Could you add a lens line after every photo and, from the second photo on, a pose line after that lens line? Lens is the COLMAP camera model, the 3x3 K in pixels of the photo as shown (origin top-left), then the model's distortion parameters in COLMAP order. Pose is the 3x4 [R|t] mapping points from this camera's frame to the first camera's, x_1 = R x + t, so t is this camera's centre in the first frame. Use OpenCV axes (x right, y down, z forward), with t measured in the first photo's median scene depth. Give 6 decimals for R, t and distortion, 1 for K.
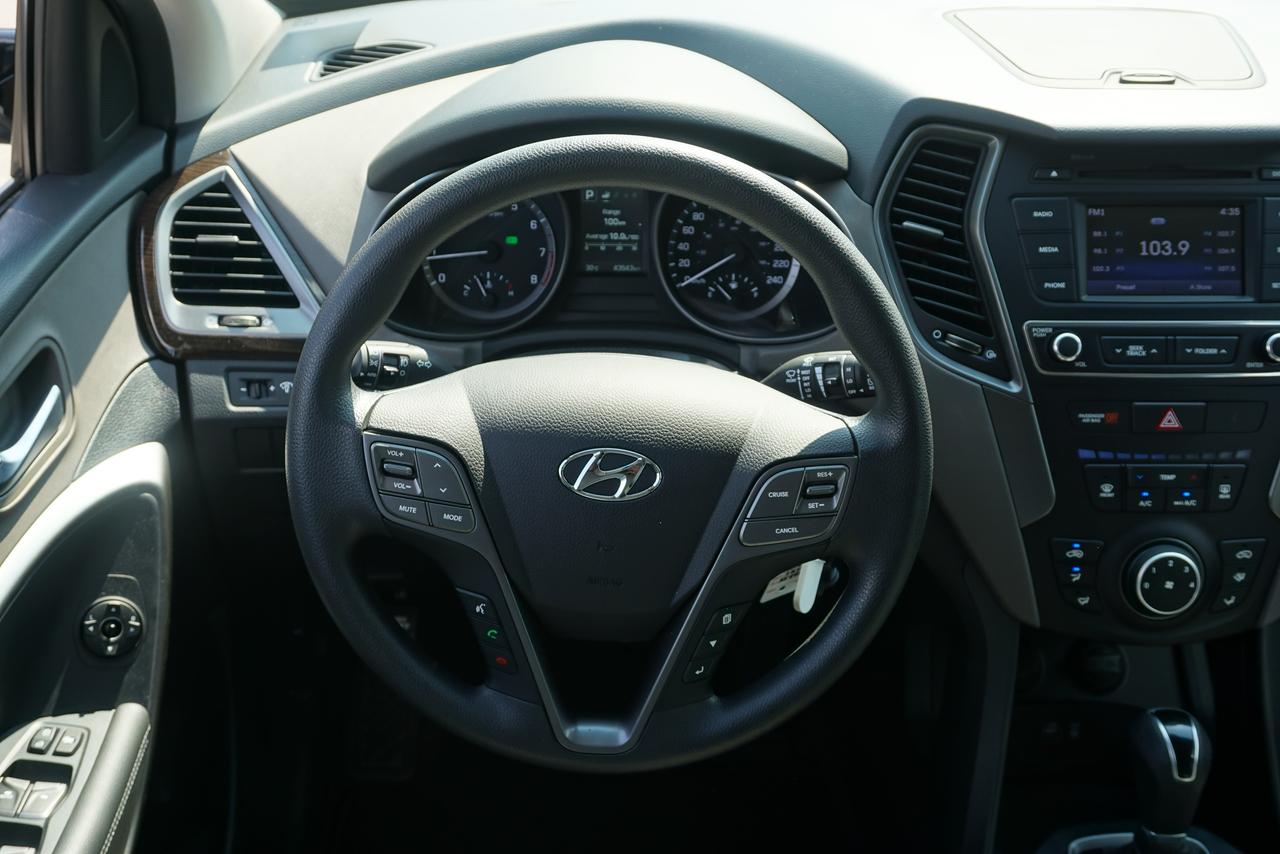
lens RADIAL K [[1390.6, 0, 640.2], [0, 1390.6, 428.0], [0, 0, 1]] dist [0.010526, 0.000000]
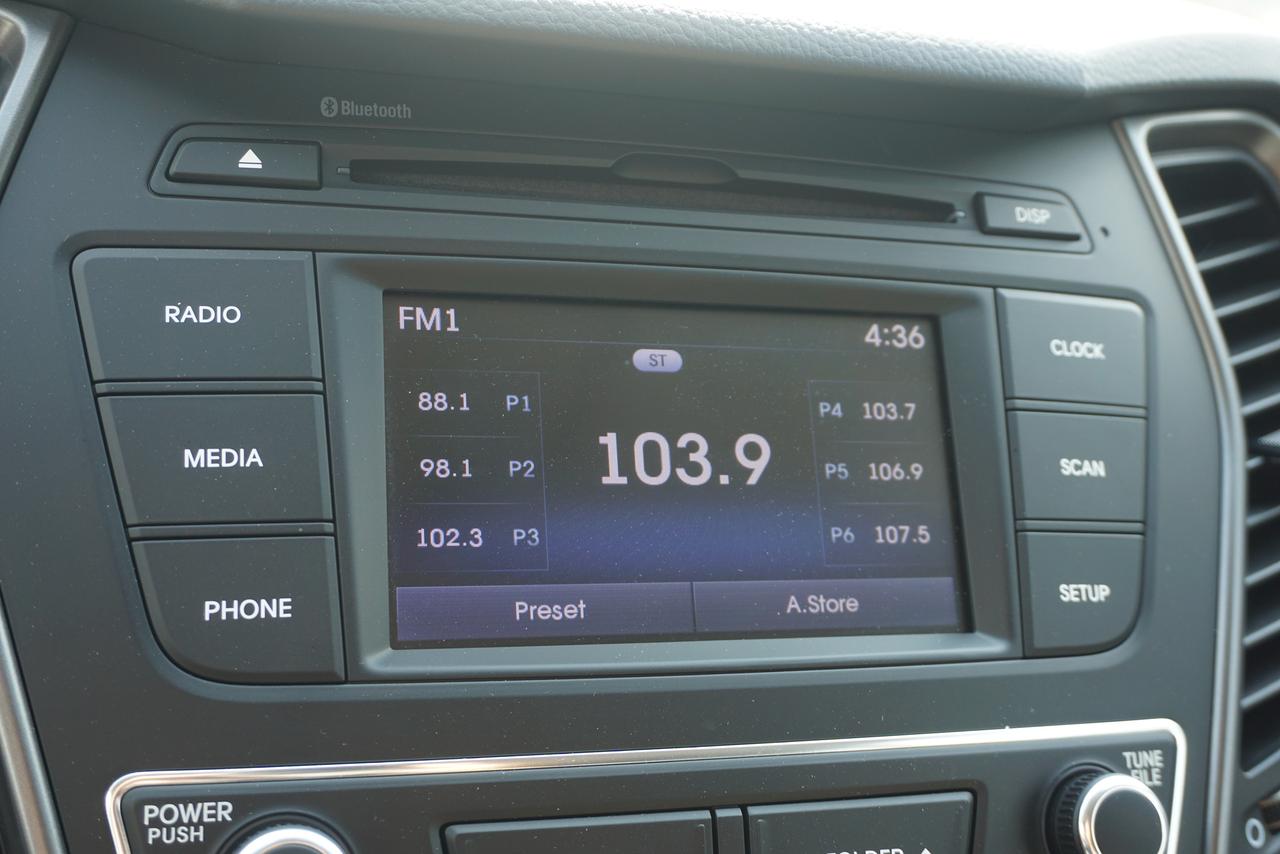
lens RADIAL K [[1546.6, 0, 642.7], [0, 1546.6, 430.3], [0, 0, 1]] dist [0.059289, 0.000000]
pose [[0.952969, 0.013370, 0.302773, 0.280411], [0.051619, 0.977269, -0.205624, -0.074720], [-0.298639, 0.211582, 0.930617, 0.730164]]
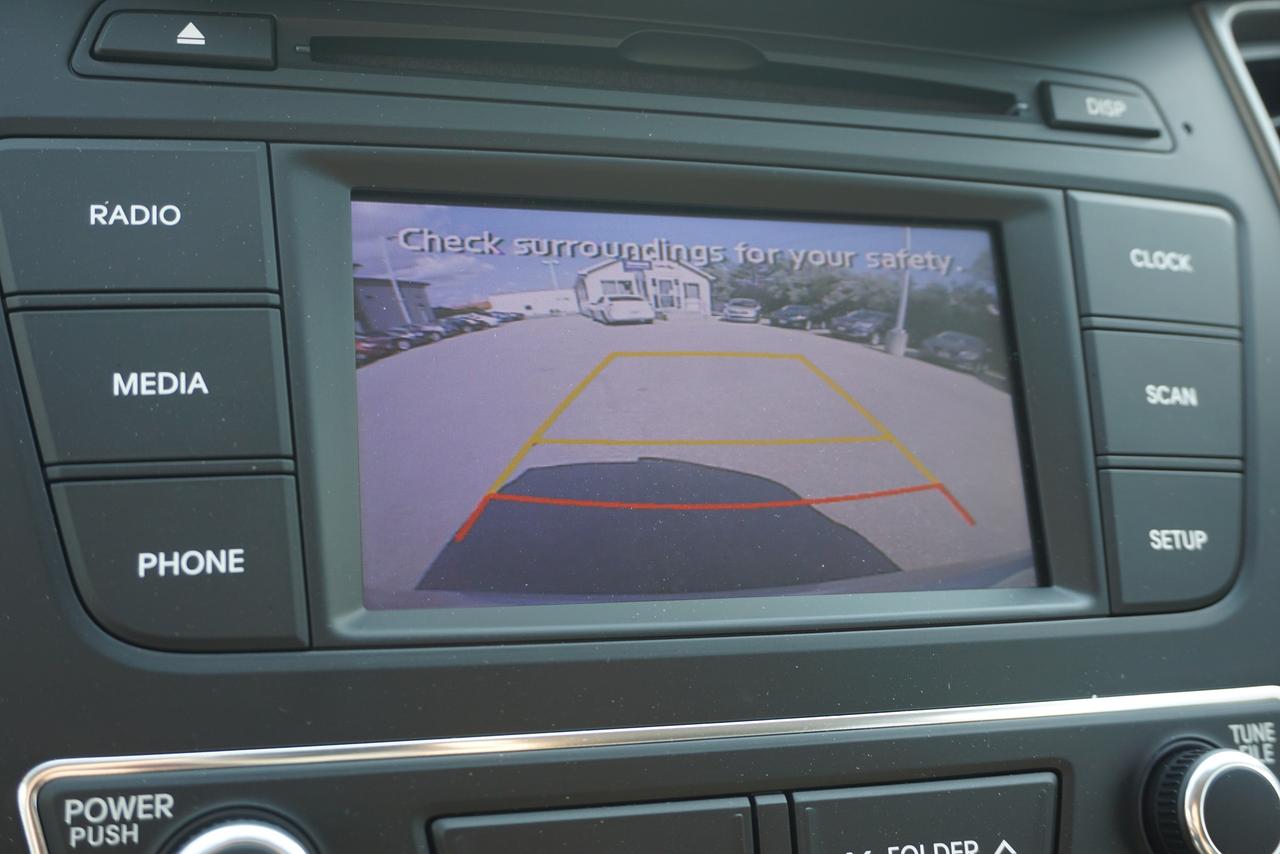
lens RADIAL K [[1546.6, 0, 639.7], [0, 1546.6, 424.8], [0, 0, 1]] dist [0.059289, 0.000000]
pose [[0.955165, -0.000530, 0.296074, 0.292027], [0.065200, 0.975826, -0.208595, -0.071872], [-0.288807, 0.218547, 0.932109, 0.773544]]
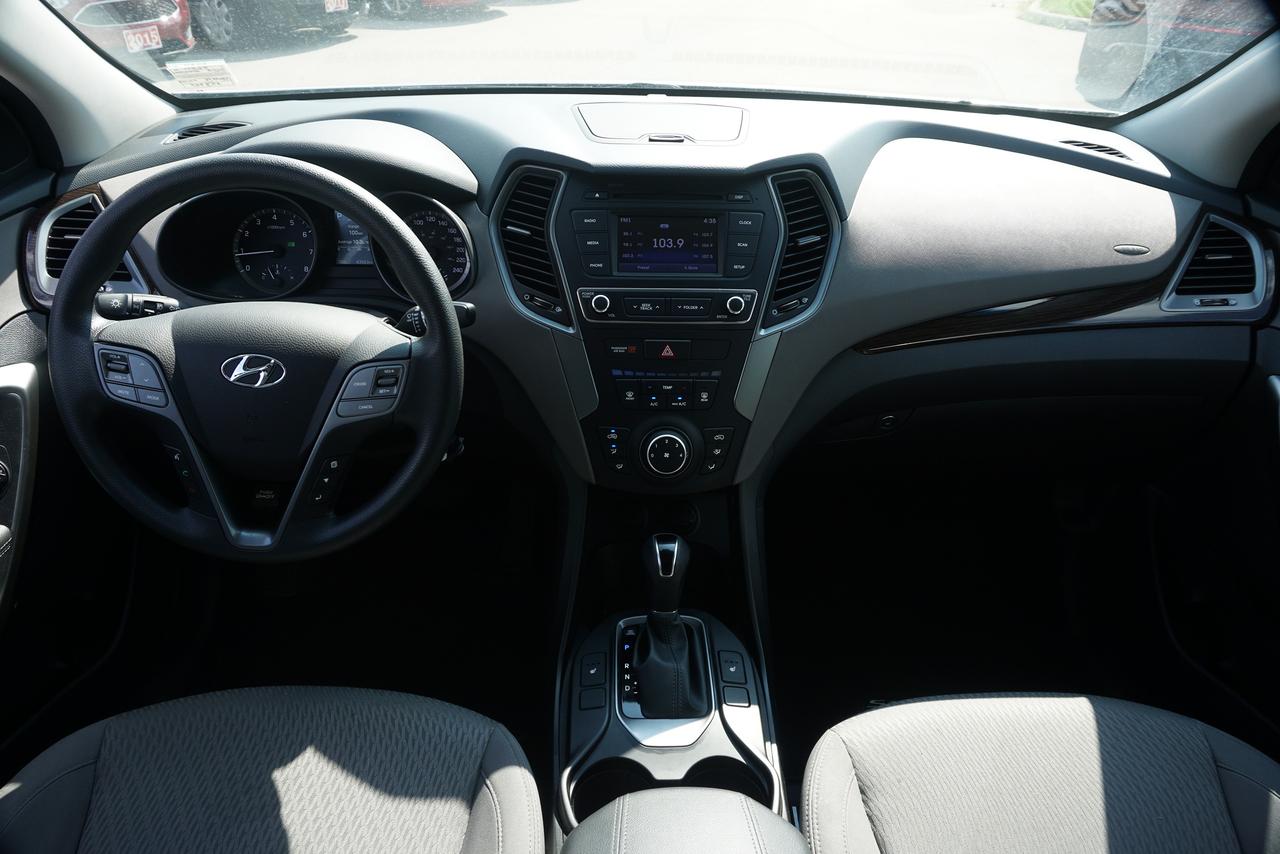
lens RADIAL K [[859.8, 0, 638.6], [0, 859.8, 427.4], [0, 0, 1]] dist [-0.036607, 0.002195]
pose [[0.999842, 0.003781, 0.017354, 0.328033], [-0.003954, 0.999943, 0.009920, 0.070995], [-0.017316, -0.009988, 0.999800, 0.023100]]
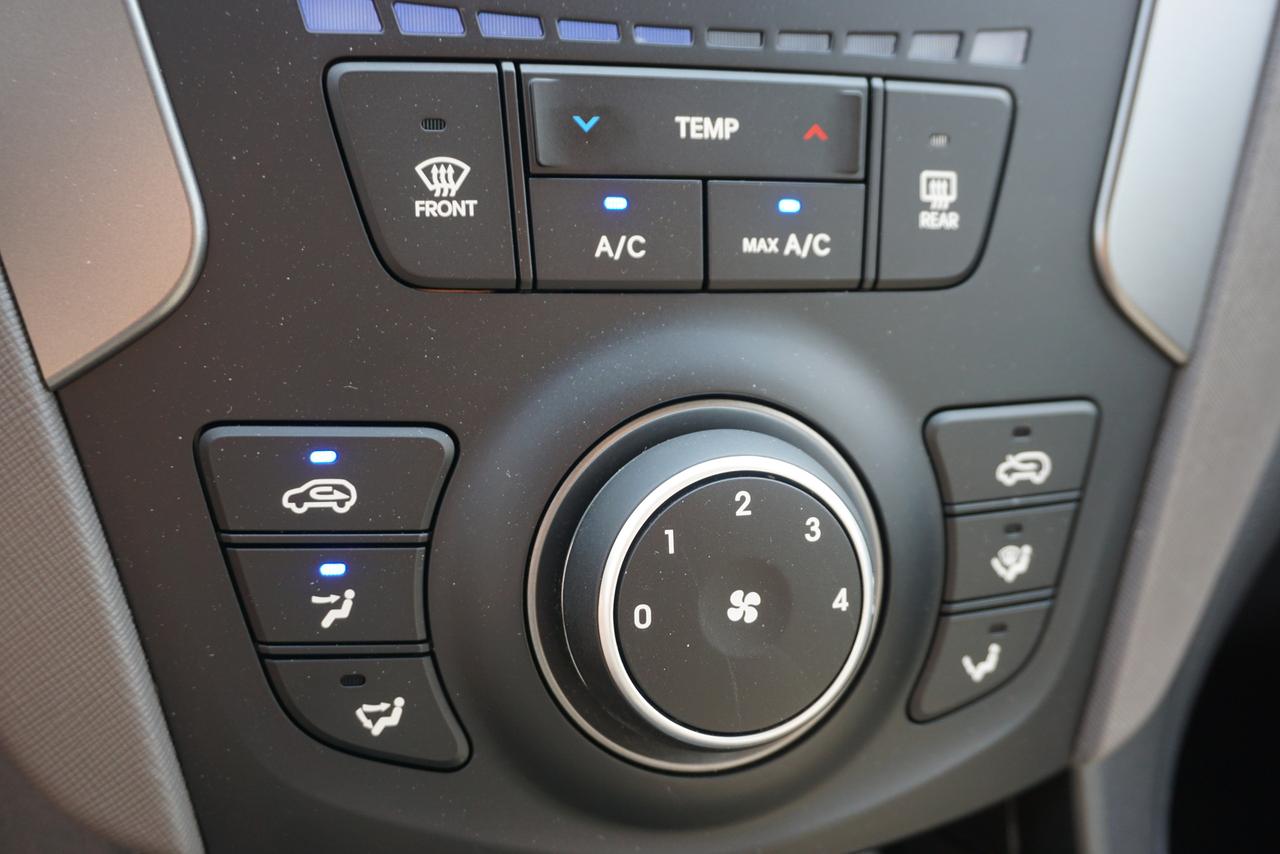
lens RADIAL K [[1390.6, 0, 641.8], [0, 1390.6, 421.7], [0, 0, 1]] dist [0.010526, 0.000000]
pose [[0.962921, -0.032405, 0.267830, 0.305721], [0.057855, 0.994467, -0.087683, 0.101346], [-0.263507, 0.099928, 0.959468, 0.788897]]
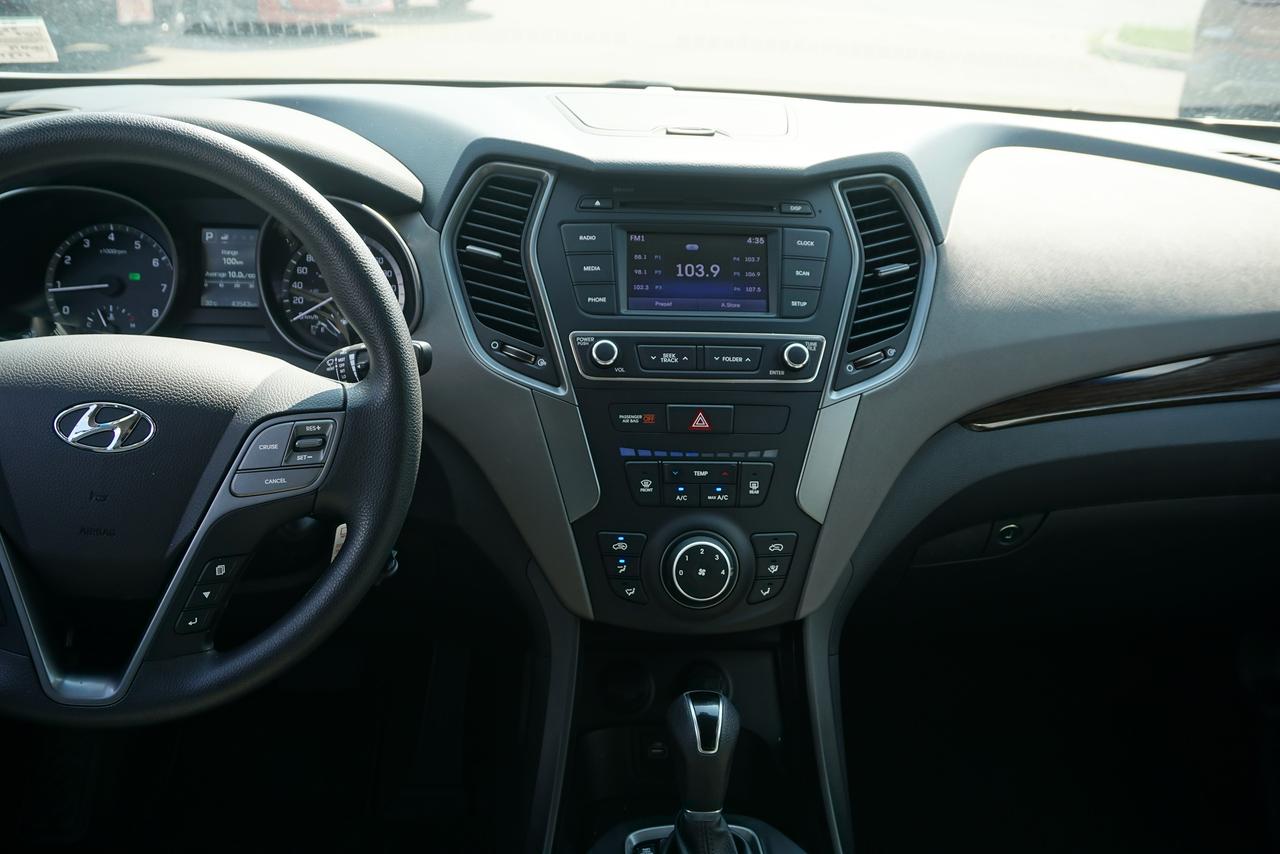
lens RADIAL K [[1268.3, 0, 633.8], [0, 1268.3, 416.5], [0, 0, 1]] dist [0.010226, 0.000000]
pose [[0.996968, 0.008370, 0.077365, 0.248658], [0.003985, 0.987403, -0.158177, 0.147350], [-0.077715, 0.158005, 0.984375, 0.022508]]
